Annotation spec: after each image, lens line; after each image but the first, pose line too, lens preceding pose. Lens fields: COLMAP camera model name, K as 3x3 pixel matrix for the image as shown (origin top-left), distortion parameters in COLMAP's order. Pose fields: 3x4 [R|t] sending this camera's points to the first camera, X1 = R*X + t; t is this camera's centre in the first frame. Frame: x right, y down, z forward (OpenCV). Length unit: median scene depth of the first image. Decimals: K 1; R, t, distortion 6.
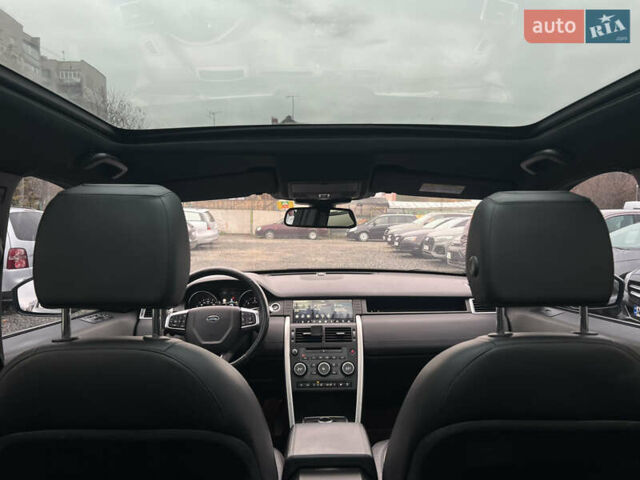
lens RADIAL K [[501.2, 0, 319.0], [0, 501.2, 242.1], [0, 0, 1]] dist [0.056482, -0.002455]
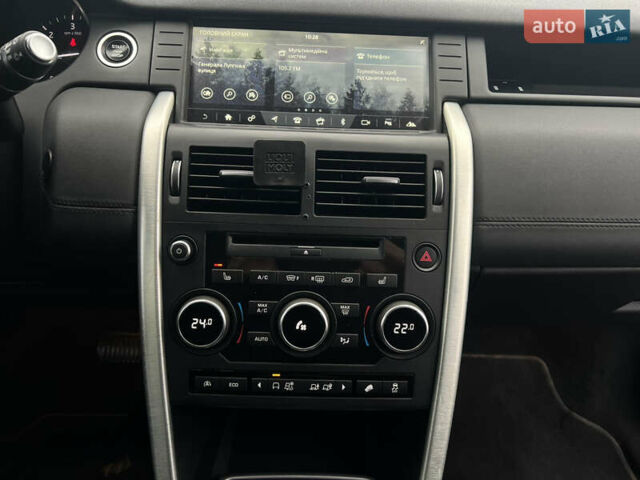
lens RADIAL K [[501.2, 0, 318.7], [0, 501.2, 242.0], [0, 0, 1]] dist [0.056482, -0.002455]
pose [[0.998305, 0.043706, 0.038437, 0.005873], [-0.055662, 0.909924, 0.411024, 0.110531], [-0.017011, -0.412466, 0.910814, 0.751634]]
